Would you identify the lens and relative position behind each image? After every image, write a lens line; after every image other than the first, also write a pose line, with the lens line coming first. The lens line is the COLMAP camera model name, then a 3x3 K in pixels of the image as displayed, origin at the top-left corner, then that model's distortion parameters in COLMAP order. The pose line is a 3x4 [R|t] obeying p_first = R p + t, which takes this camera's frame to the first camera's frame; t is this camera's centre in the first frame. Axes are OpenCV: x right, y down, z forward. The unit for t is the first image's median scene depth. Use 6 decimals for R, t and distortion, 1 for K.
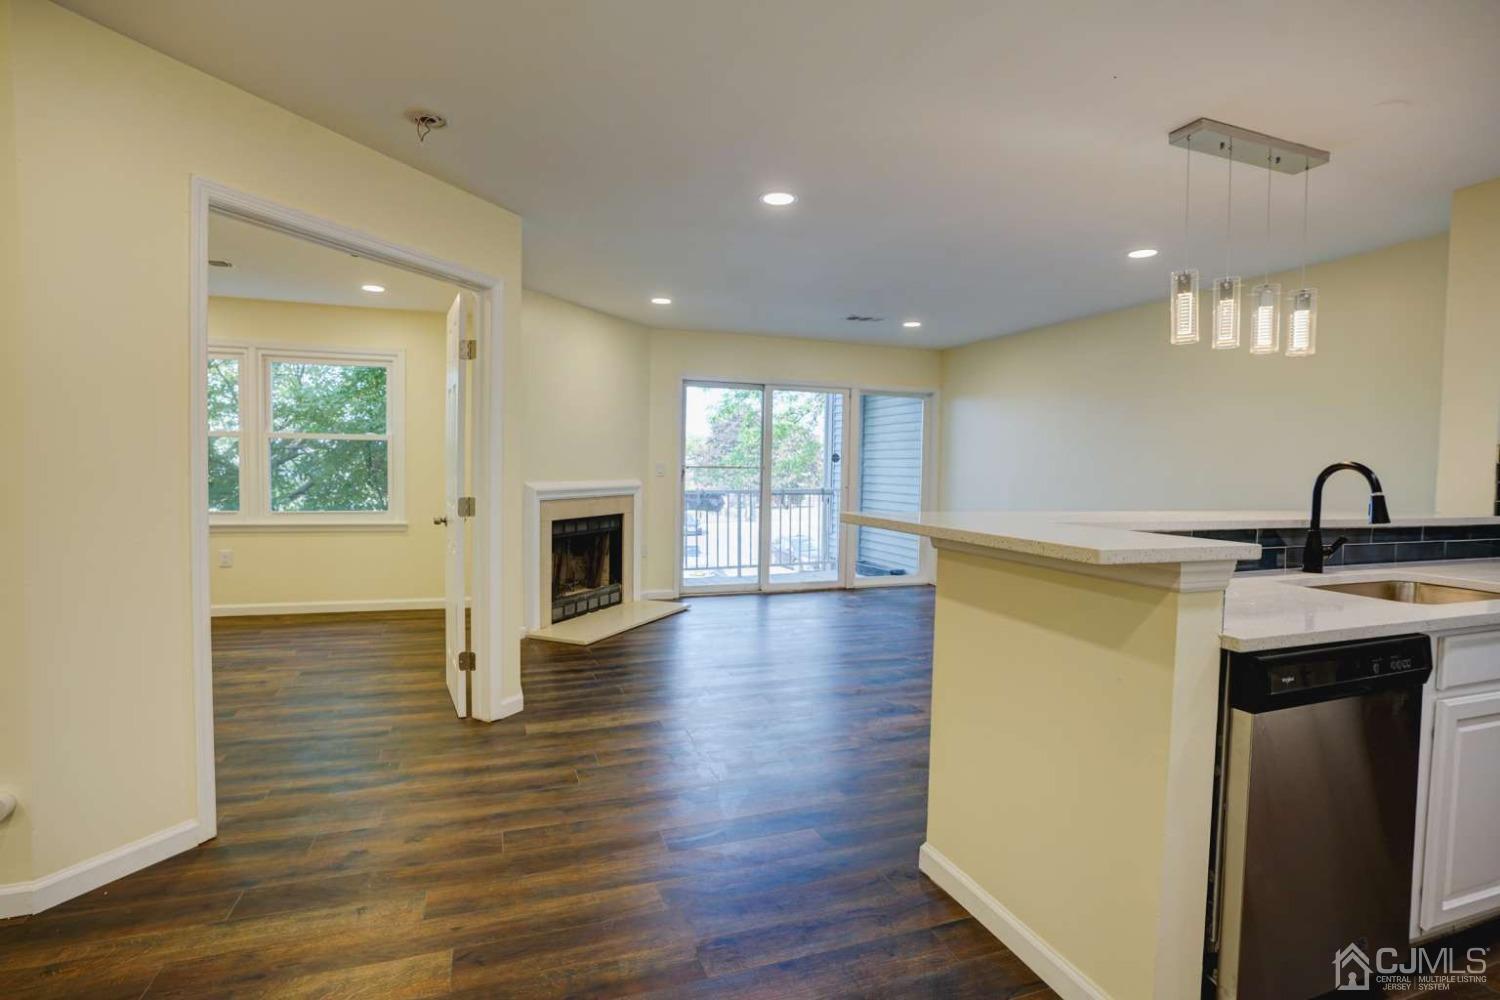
lens RADIAL K [[716.2, 0, 751.2], [0, 716.2, 497.5], [0, 0, 1]] dist [-0.061503, 0.026321]
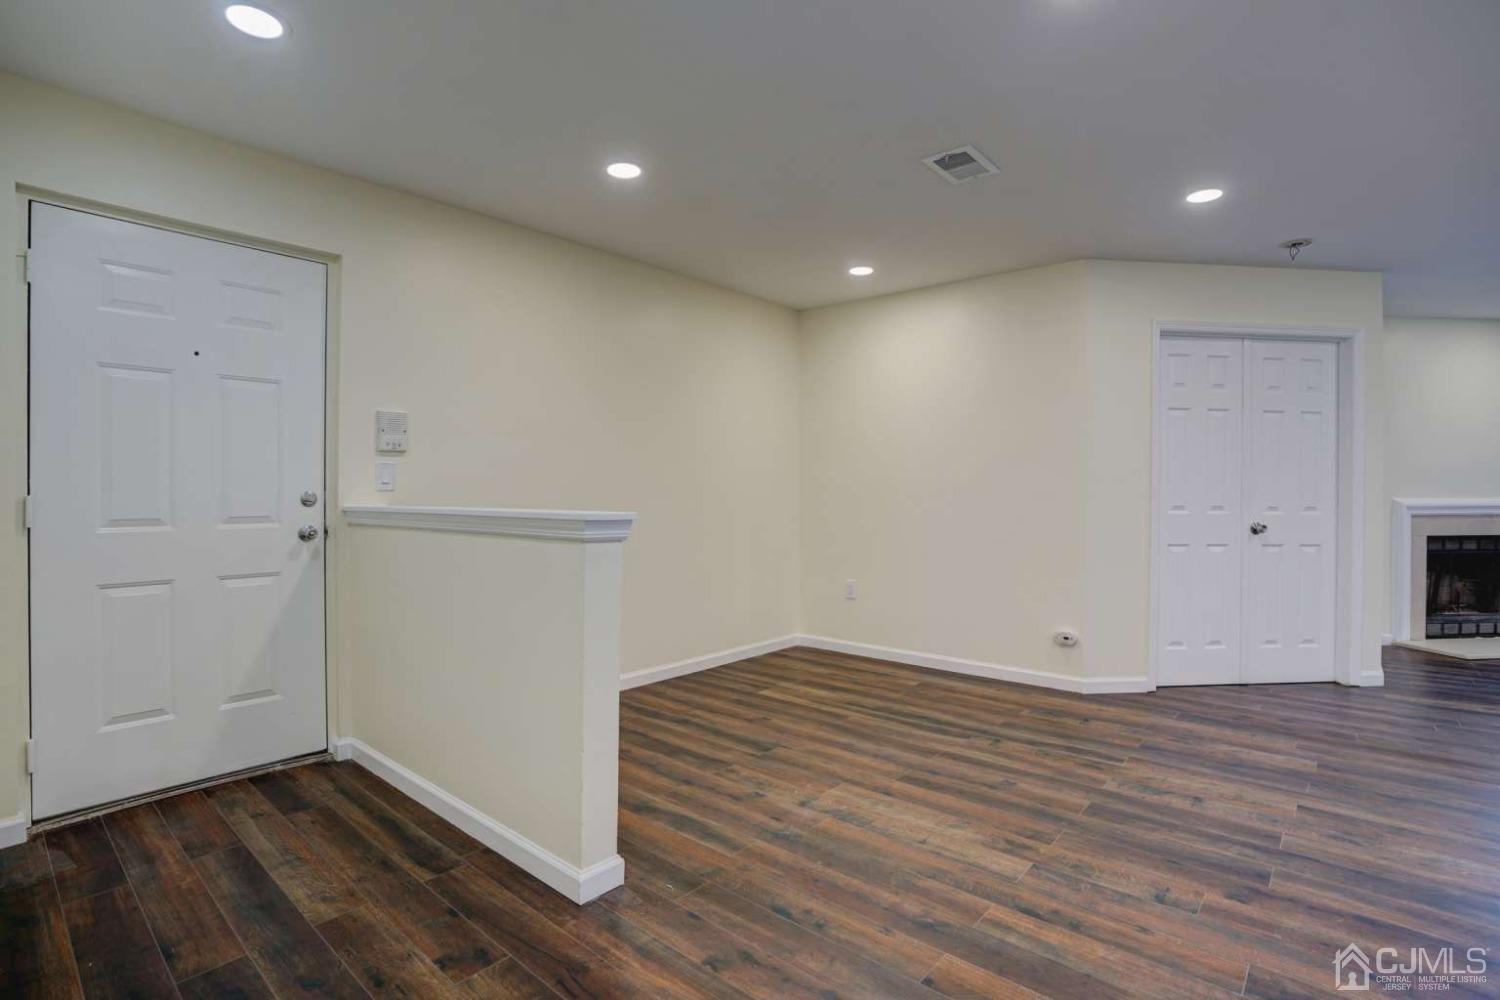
lens RADIAL K [[716.2, 0, 751.2], [0, 716.2, 497.5], [0, 0, 1]] dist [-0.061503, 0.026321]
pose [[0.484125, -0.012633, -0.874908, 0.263365], [-0.028333, 0.999145, -0.030105, 0.080933], [0.874540, 0.039363, 0.483353, -0.715137]]
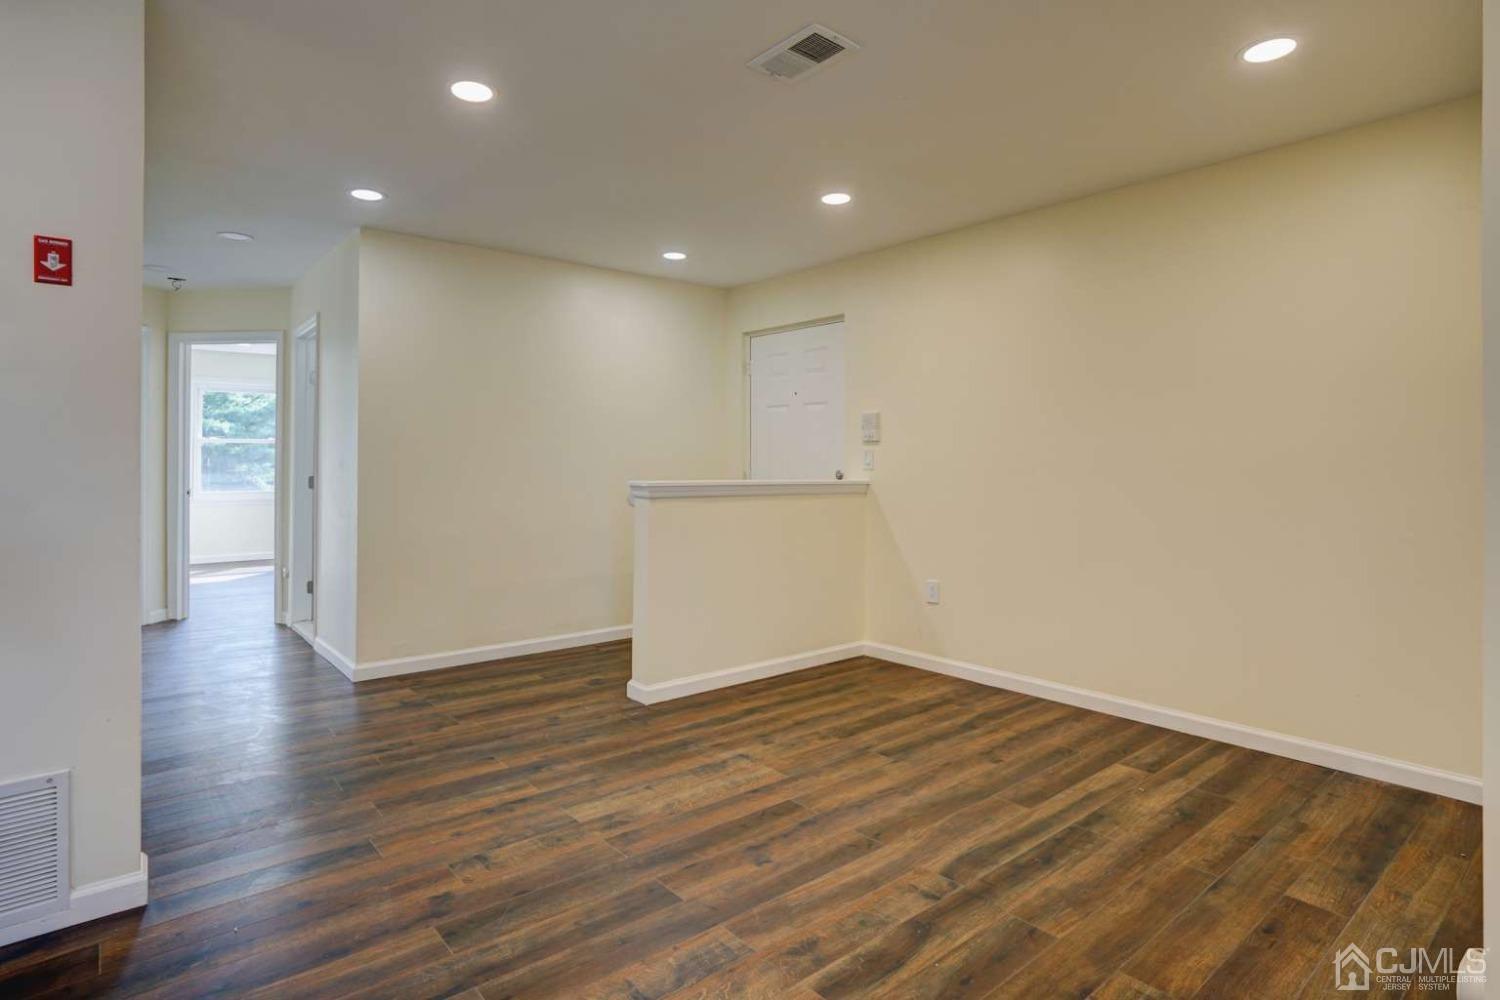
lens RADIAL K [[787.4, 0, 778.6], [0, 787.4, 467.7], [0, 0, 1]] dist [-0.002514, 0.000210]
pose [[-0.928199, -0.020725, -0.371507, -0.166441], [-0.035309, 0.998848, 0.032498, -0.024969], [0.370405, 0.043282, -0.927861, 1.060829]]
